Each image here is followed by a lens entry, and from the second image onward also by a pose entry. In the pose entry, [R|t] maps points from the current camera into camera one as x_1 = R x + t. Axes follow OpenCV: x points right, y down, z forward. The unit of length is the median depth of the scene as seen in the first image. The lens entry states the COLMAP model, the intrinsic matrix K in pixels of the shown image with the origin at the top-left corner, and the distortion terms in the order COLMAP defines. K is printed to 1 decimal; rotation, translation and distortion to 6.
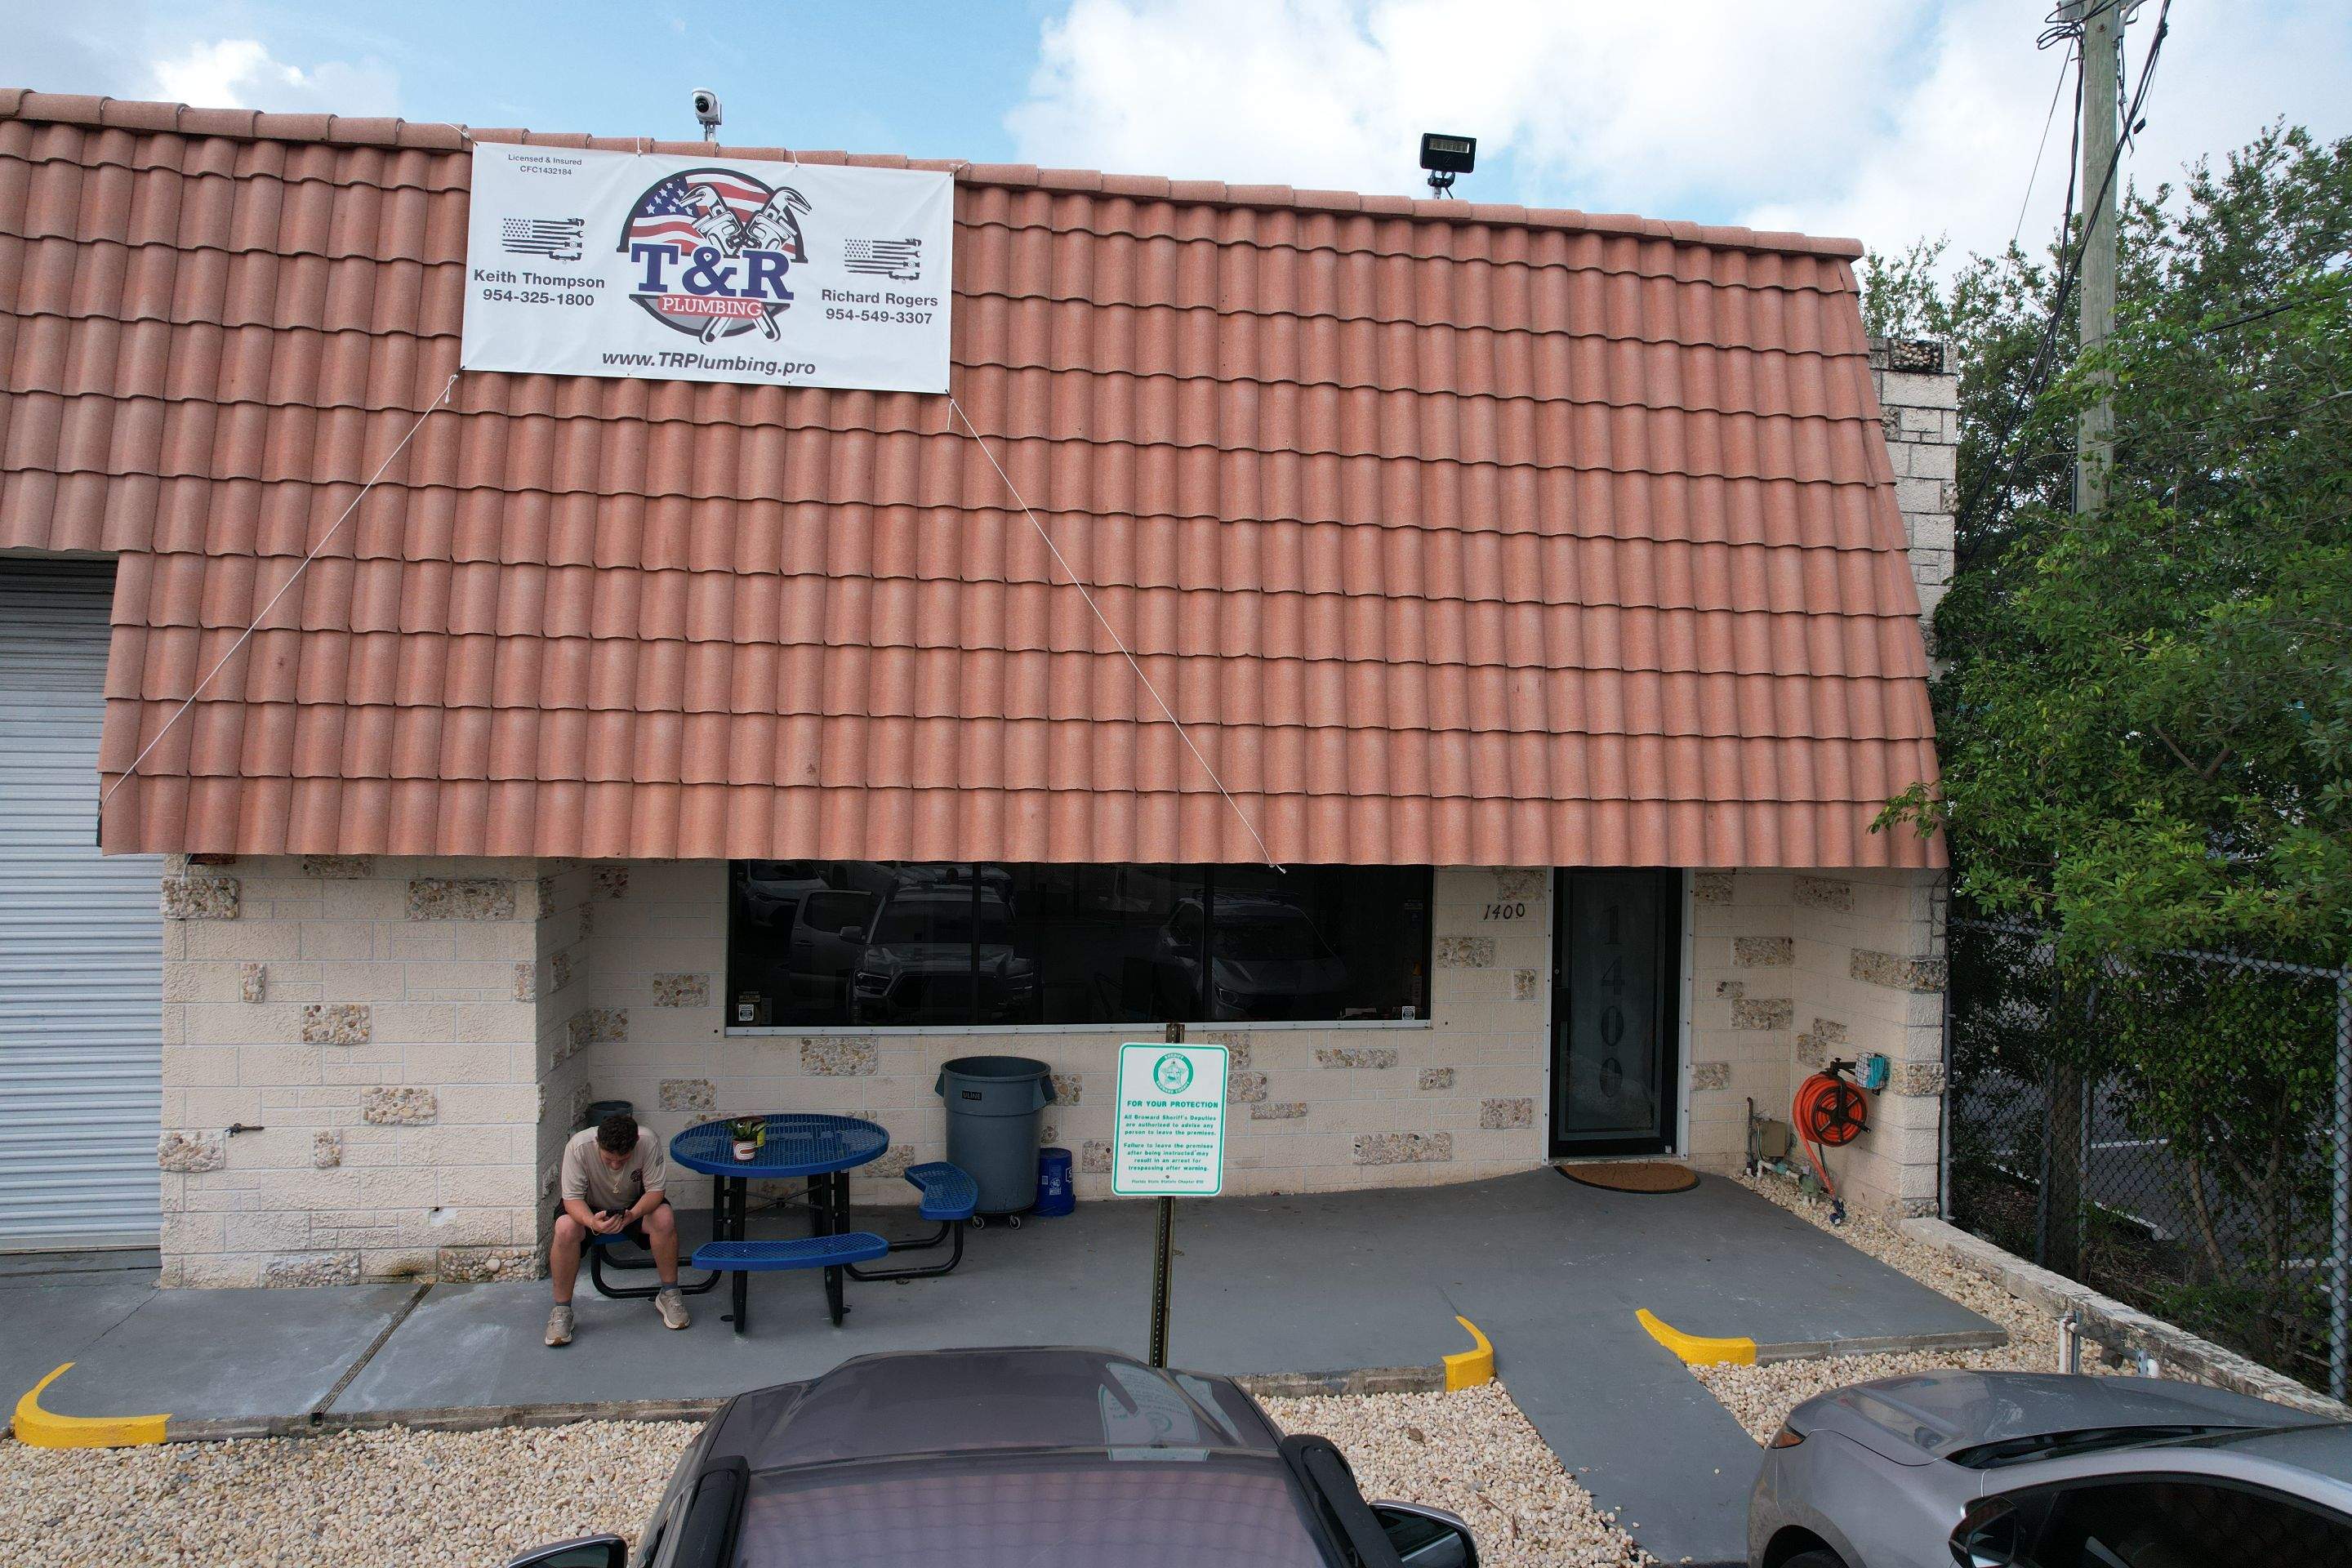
lens RADIAL K [[1509.2, 0, 1173.0], [0, 1509.2, 766.9], [0, 0, 1]] dist [-0.067277, 0.059464]
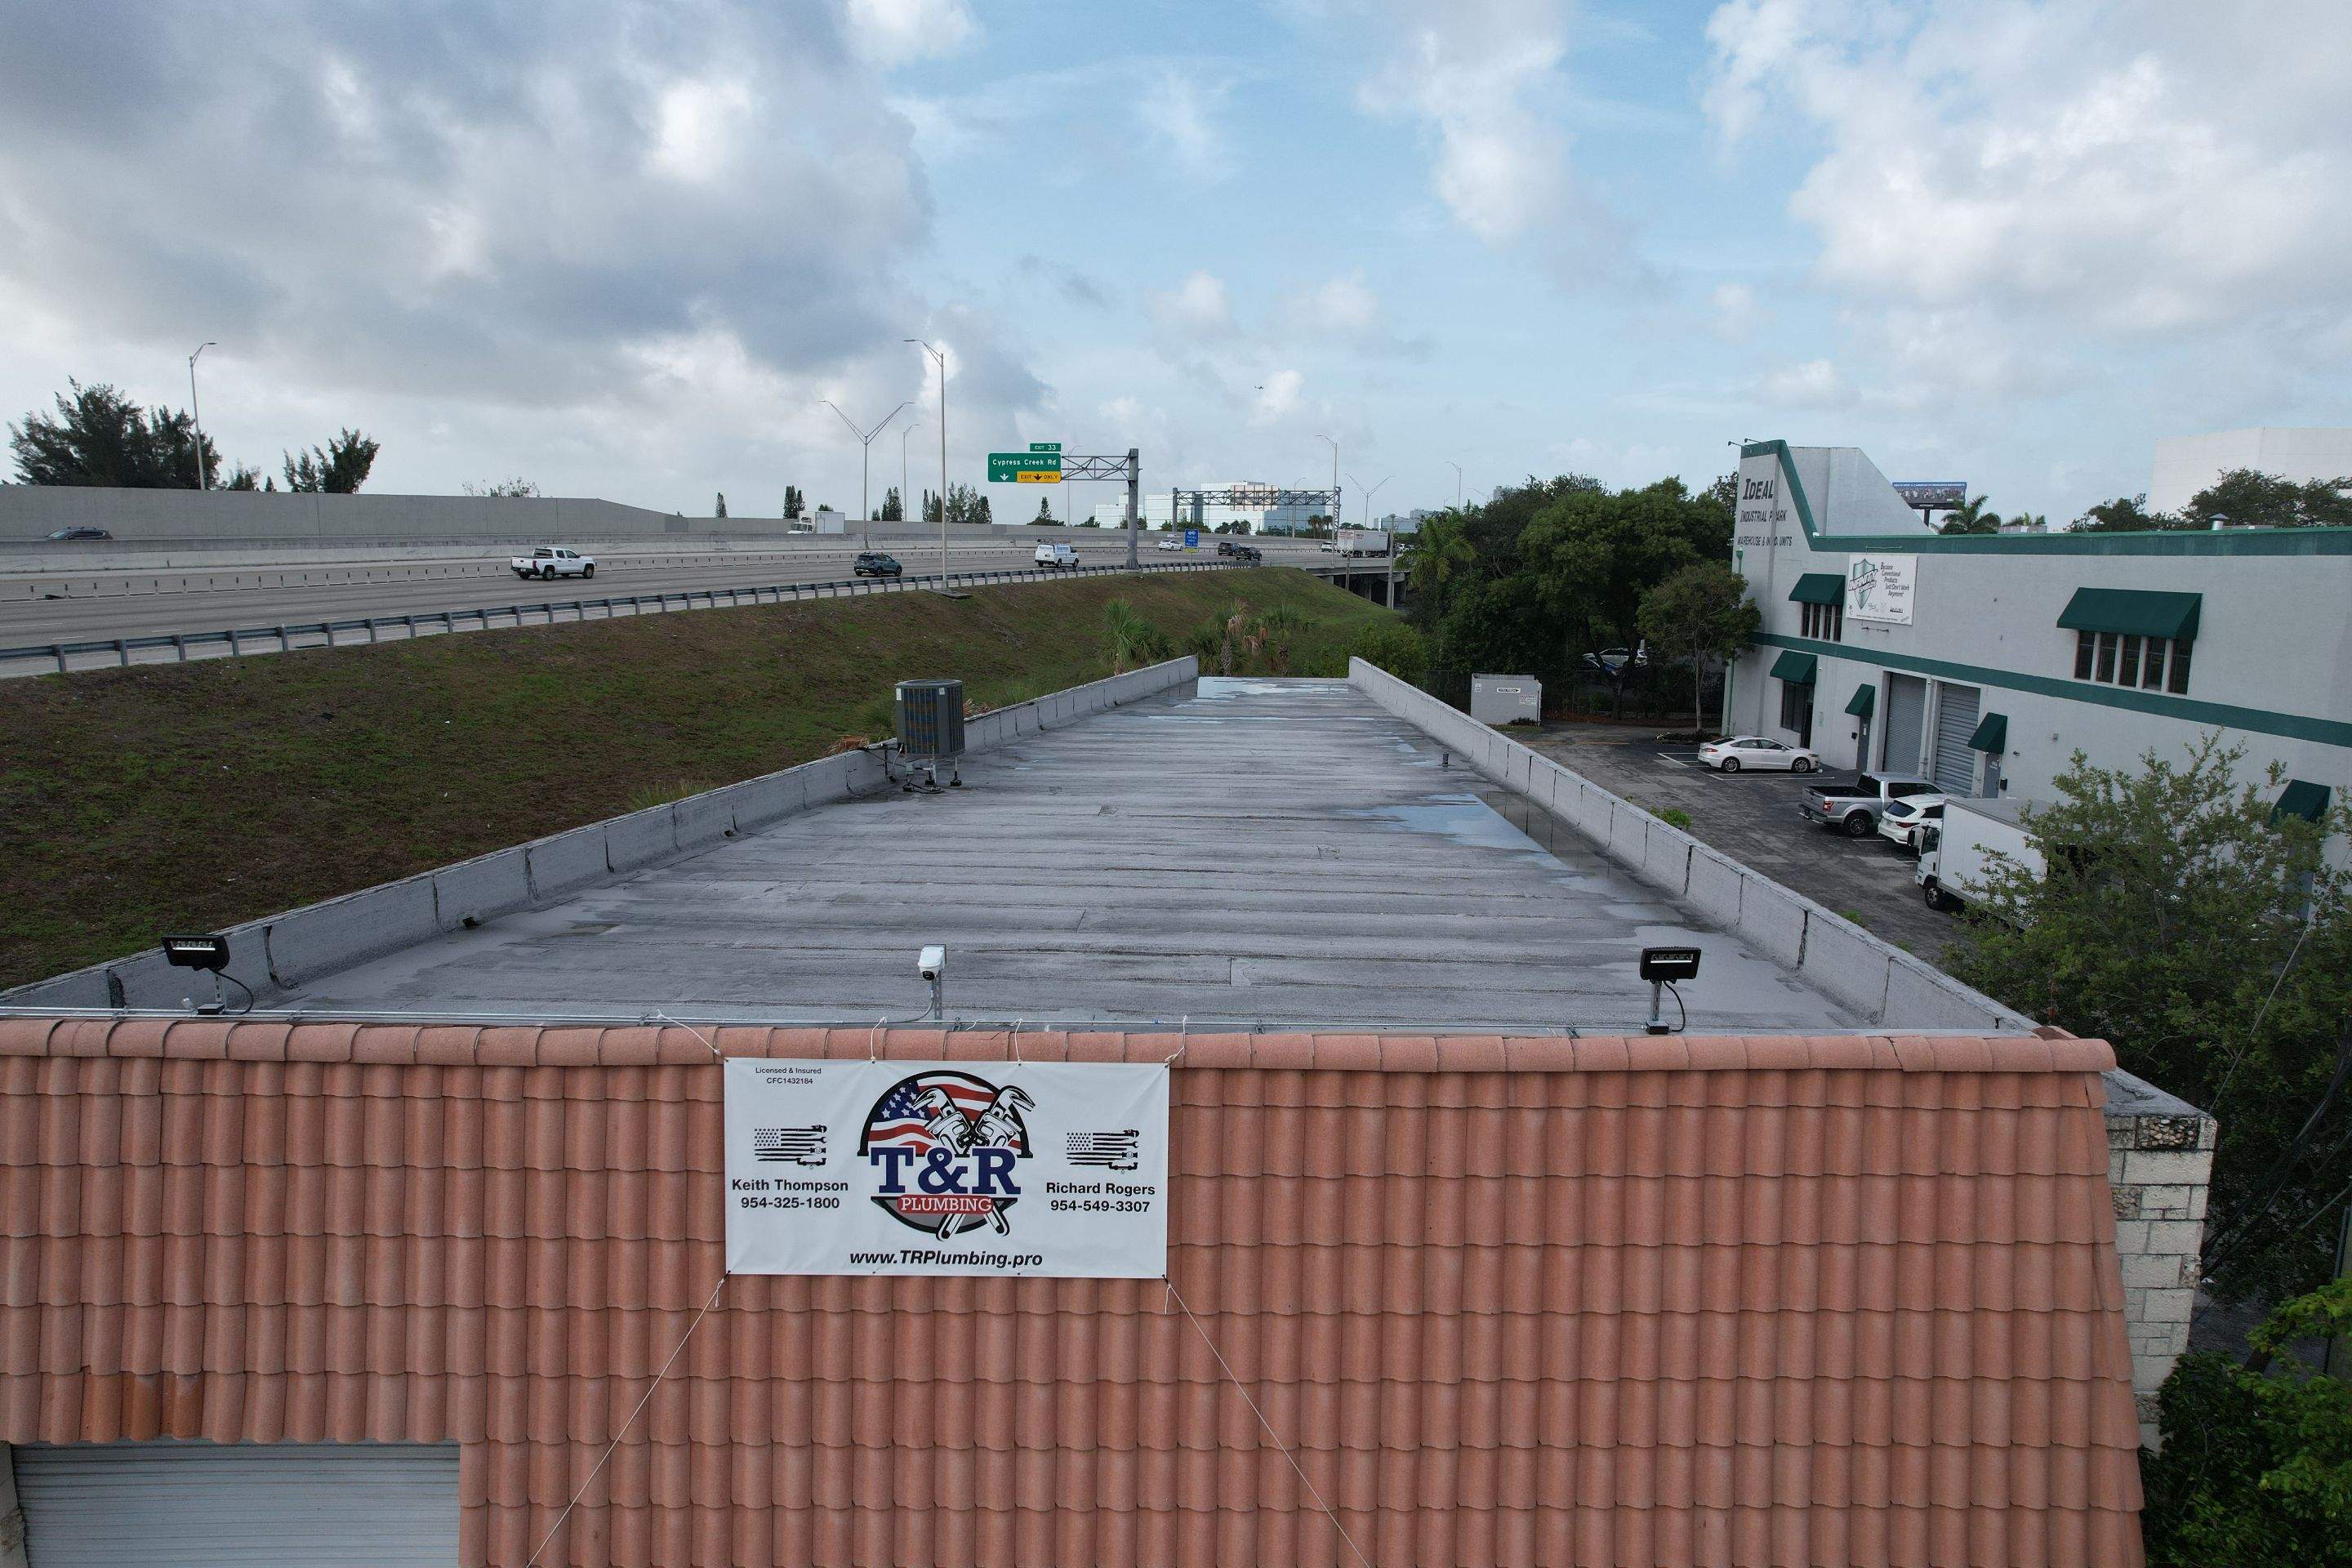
lens RADIAL K [[1509.2, 0, 1173.0], [0, 1509.2, 766.9], [0, 0, 1]] dist [-0.067277, 0.059464]
pose [[0.990070, 0.020083, -0.139134, -0.004718], [0.000525, 0.989208, 0.146519, -0.770130], [0.140575, -0.145138, 0.979374, 0.016895]]
